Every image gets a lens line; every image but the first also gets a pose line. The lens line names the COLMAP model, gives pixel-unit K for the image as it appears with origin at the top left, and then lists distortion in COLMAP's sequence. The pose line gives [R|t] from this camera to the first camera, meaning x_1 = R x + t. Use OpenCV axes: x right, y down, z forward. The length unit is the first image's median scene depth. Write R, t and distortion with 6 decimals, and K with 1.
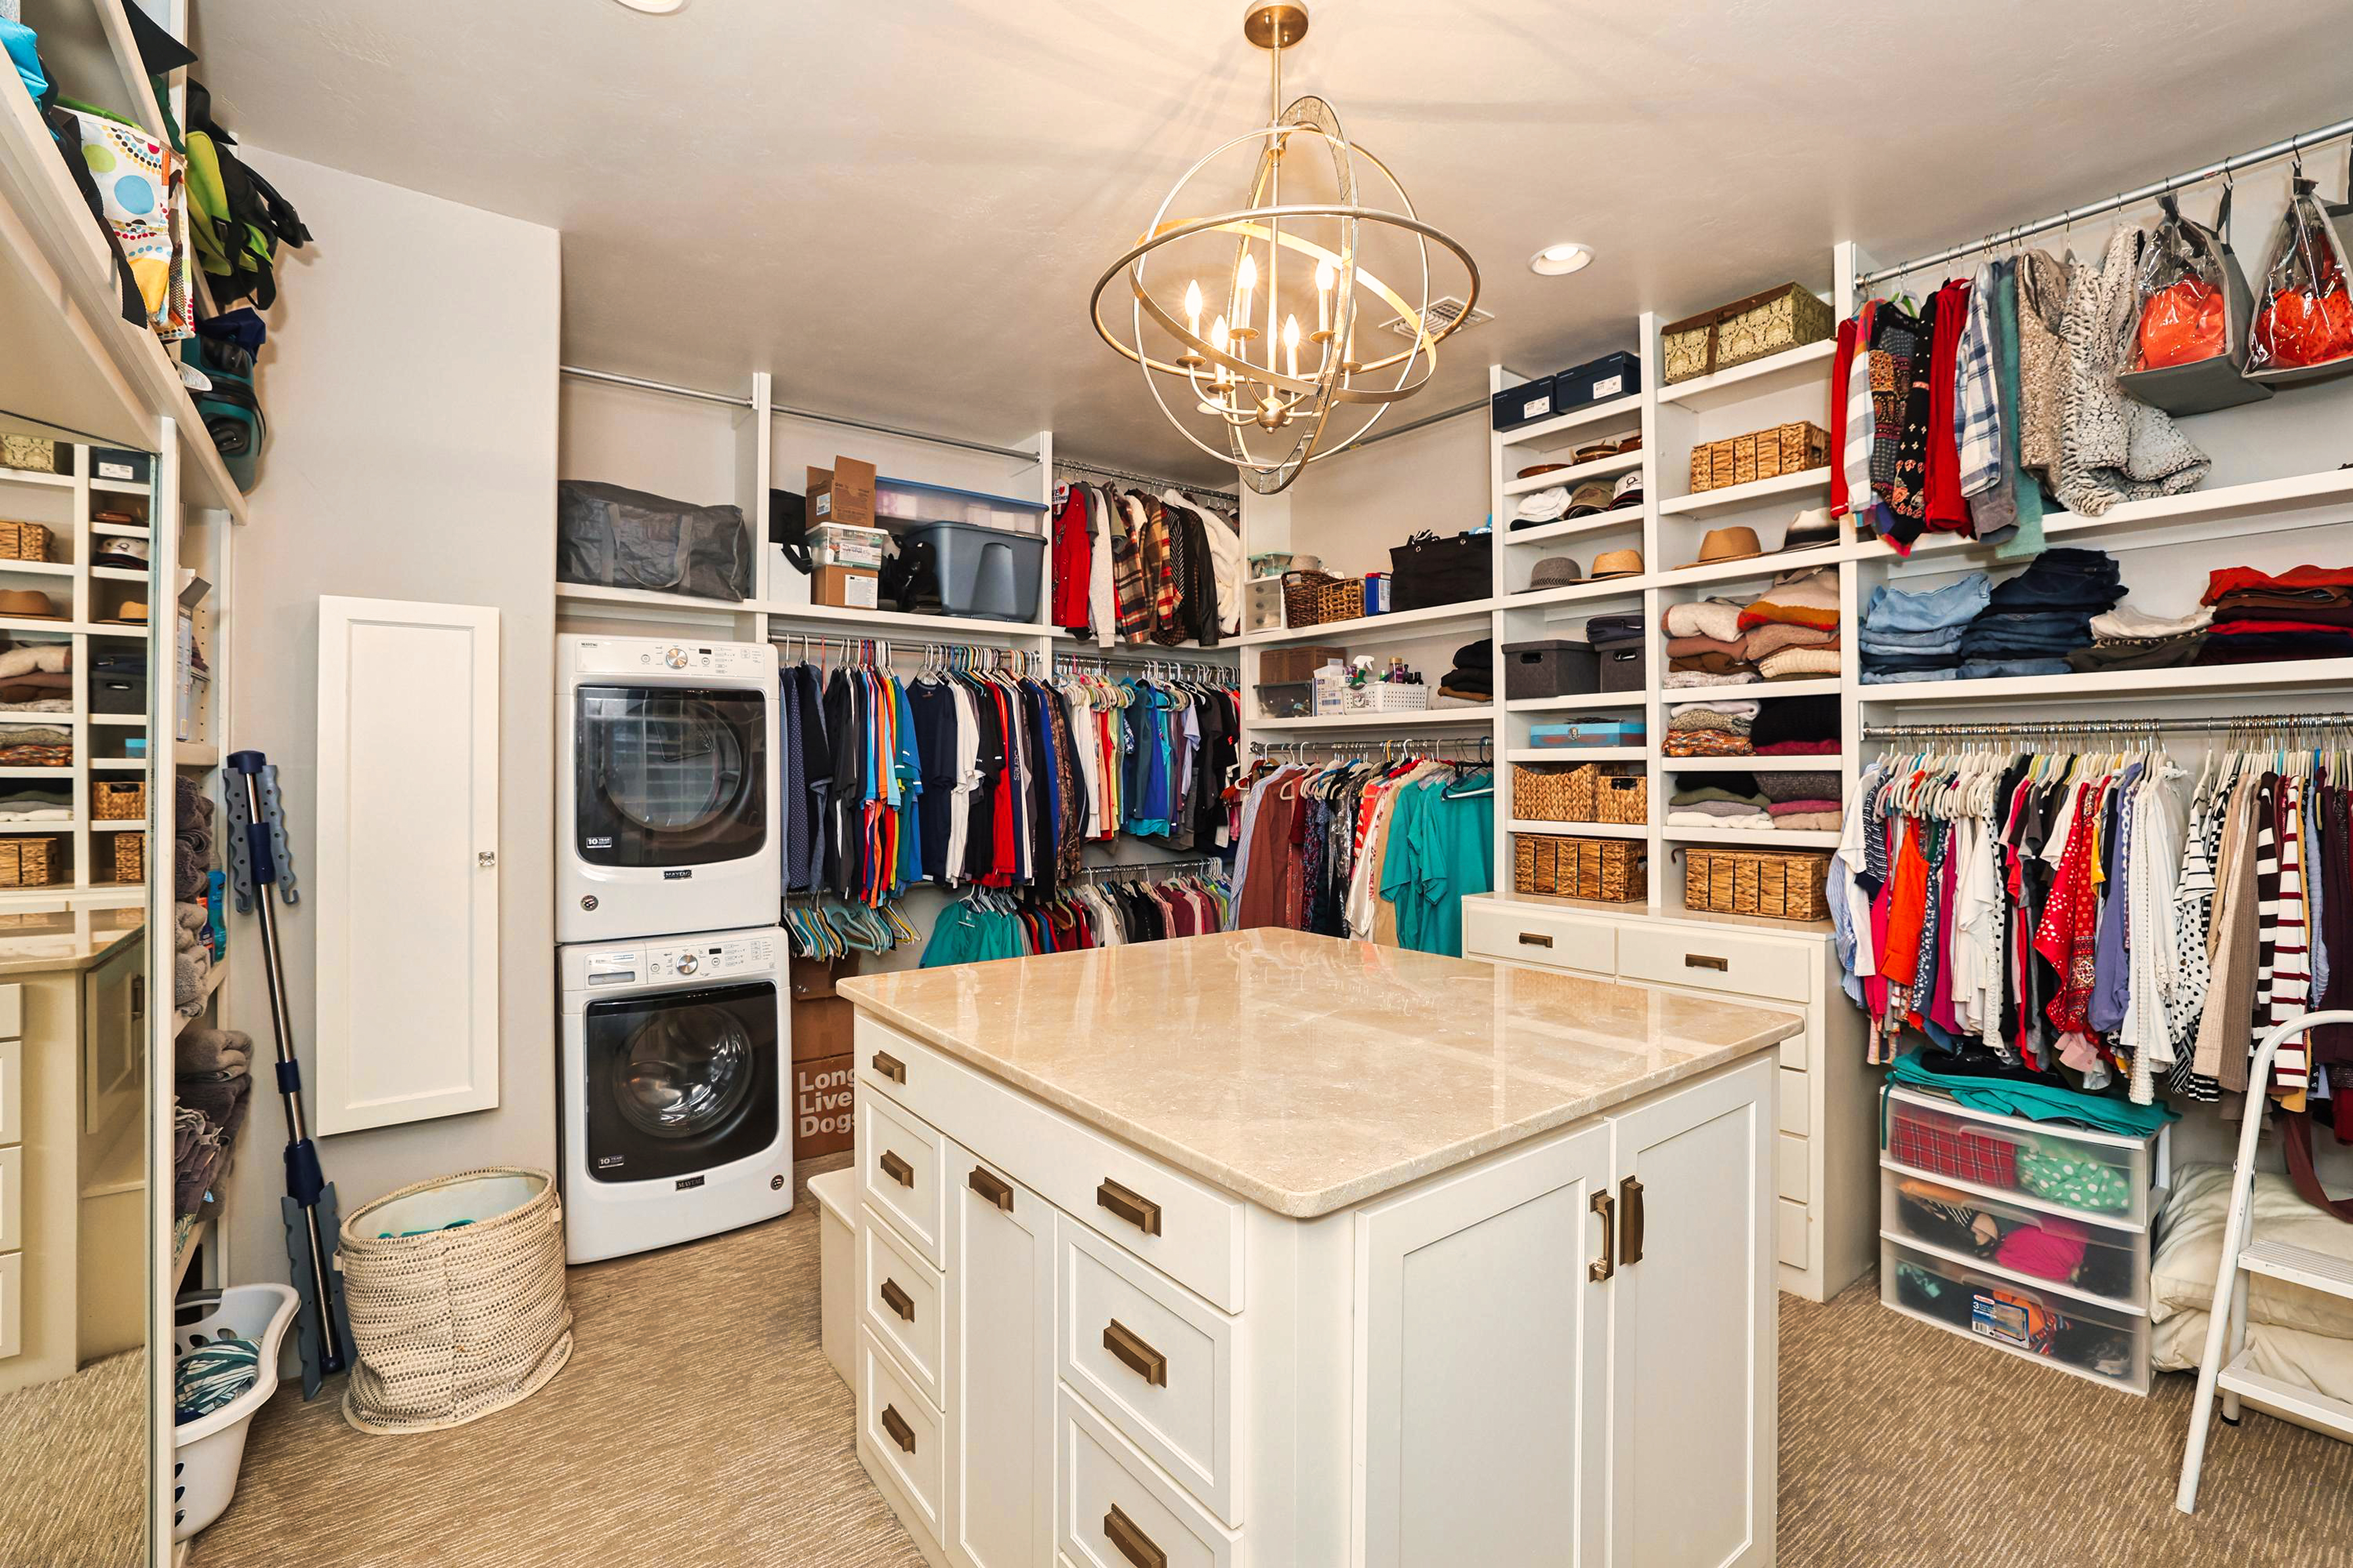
lens RADIAL K [[1039.0, 0, 1153.1], [0, 1039.0, 769.2], [0, 0, 1]] dist [-0.041015, 0.016617]
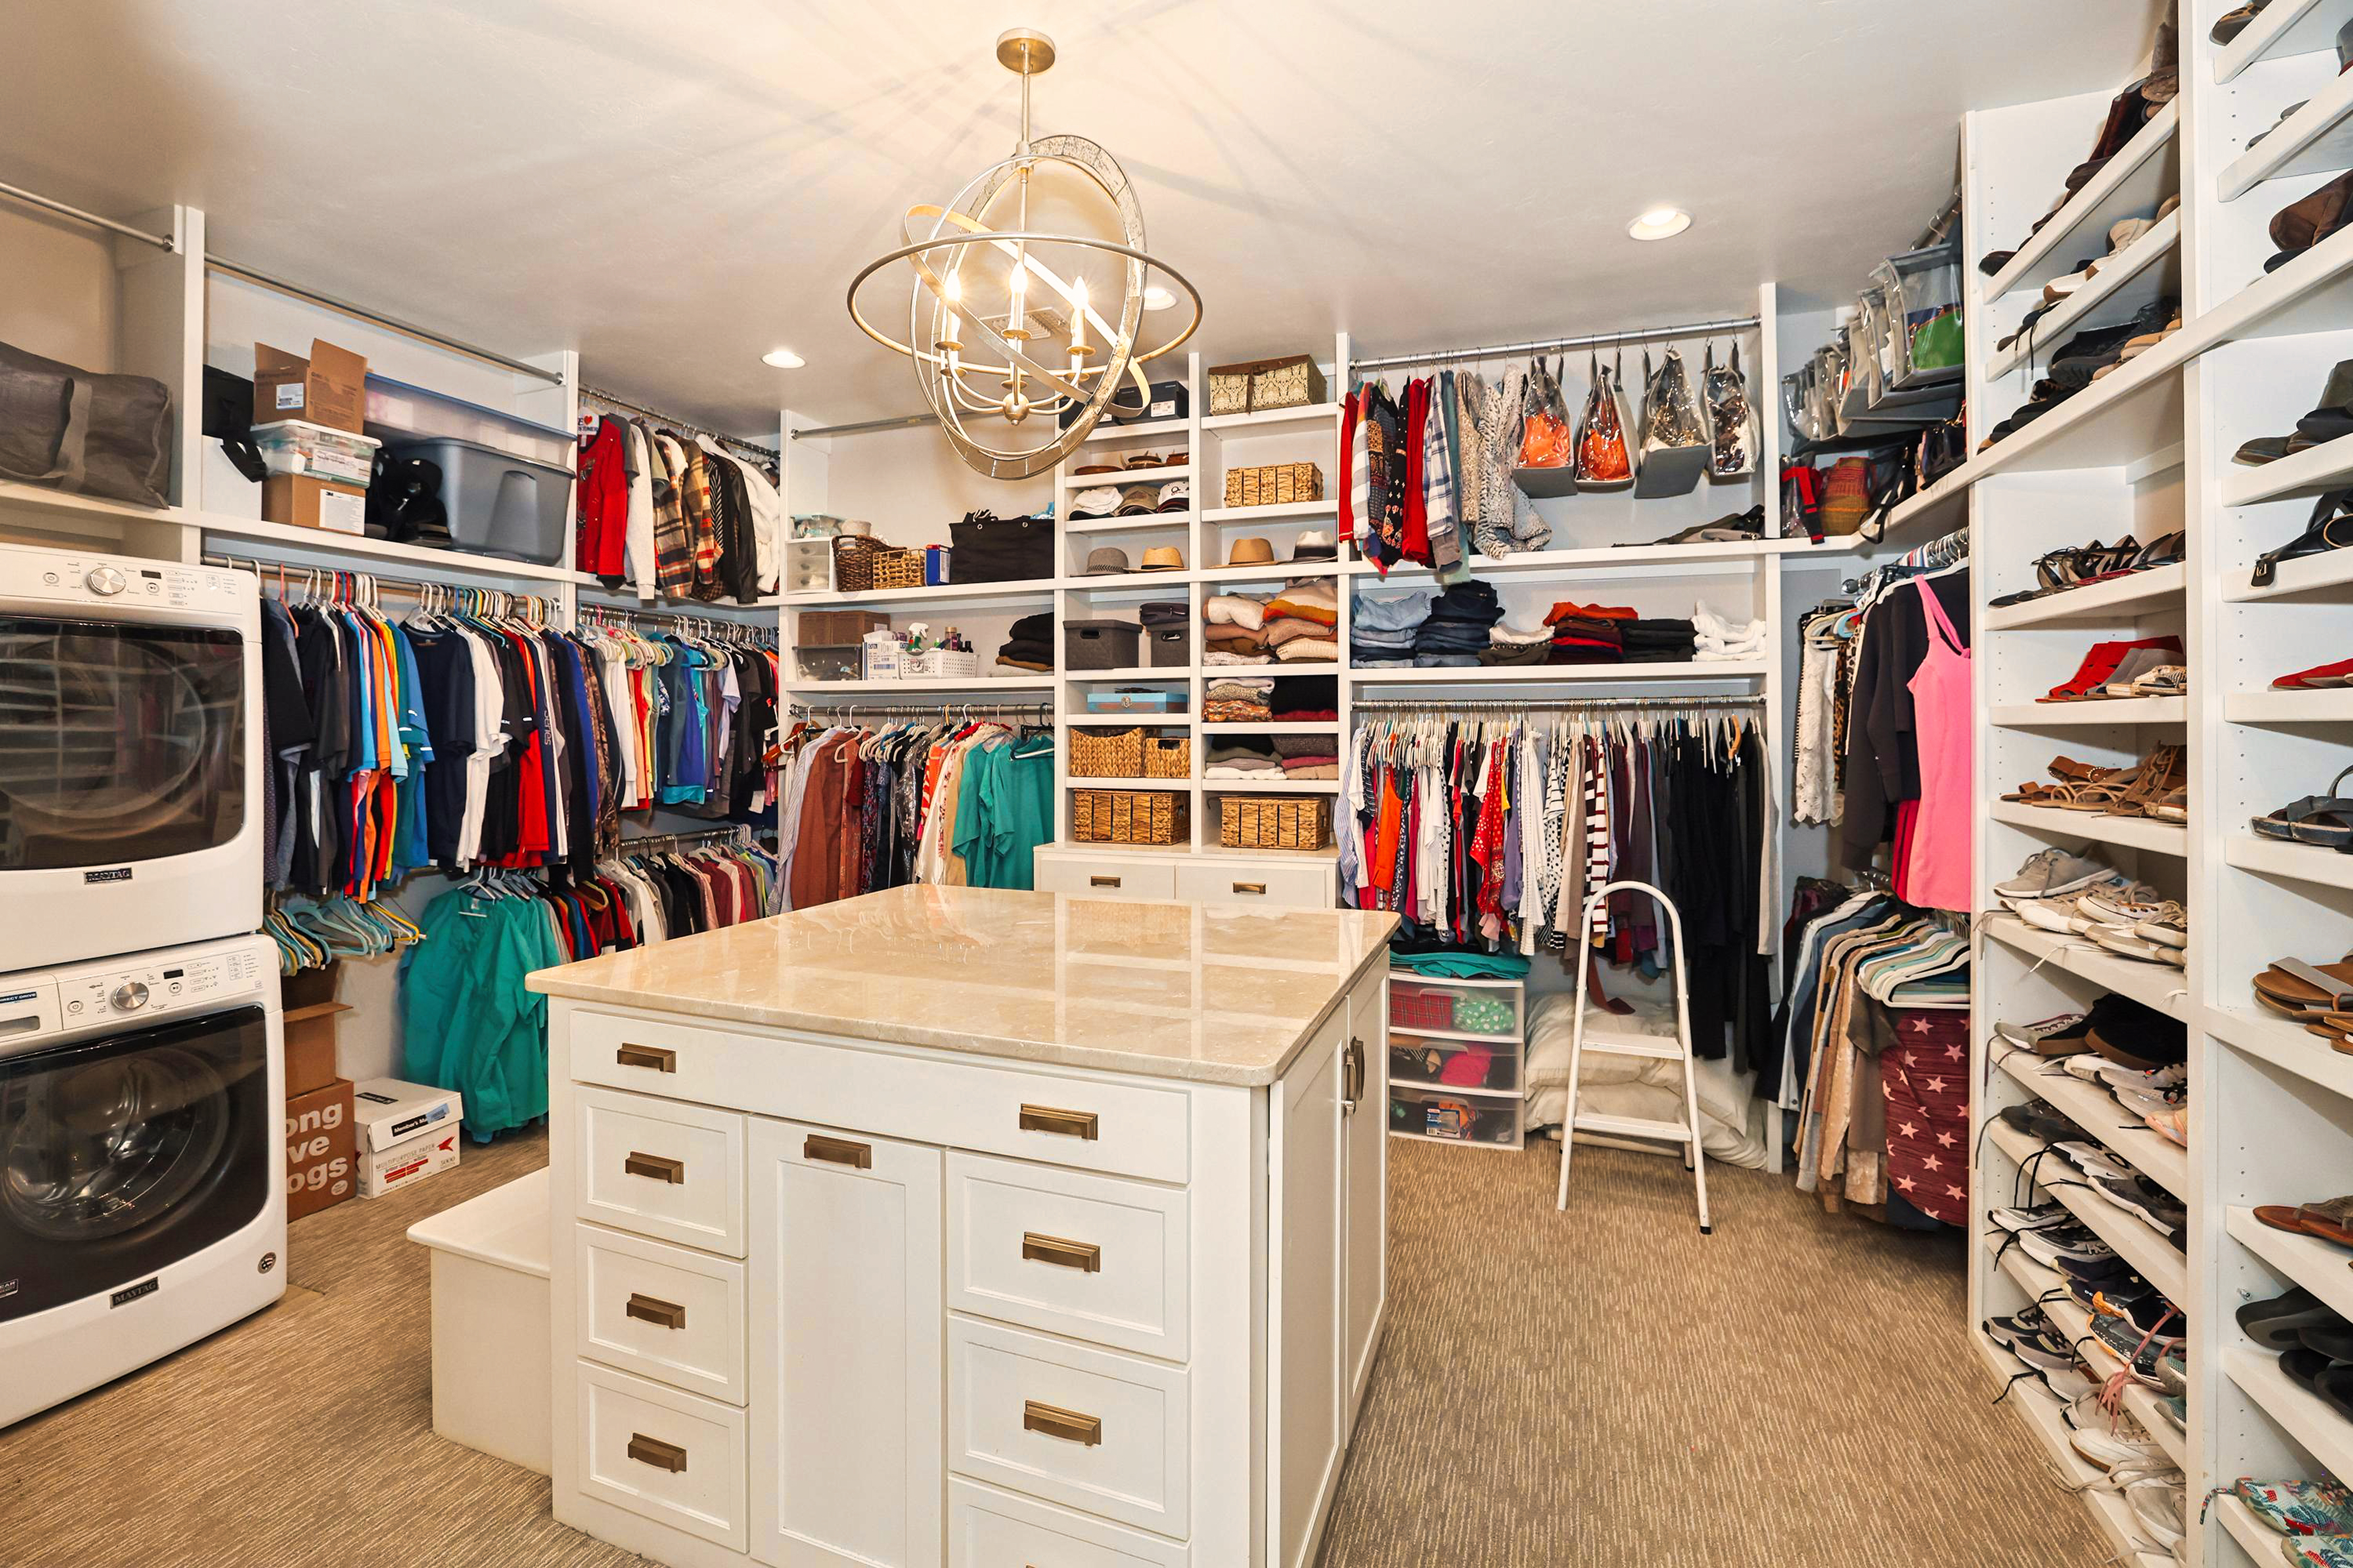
lens RADIAL K [[1039.0, 0, 1131.8], [0, 1039.0, 732.5], [0, 0, 1]] dist [-0.041015, 0.016617]
pose [[0.852963, -0.000140, 0.521971, -0.208377], [-0.000319, 1.000000, 0.000790, -0.000811], [-0.521971, -0.000841, 0.852963, 0.002046]]
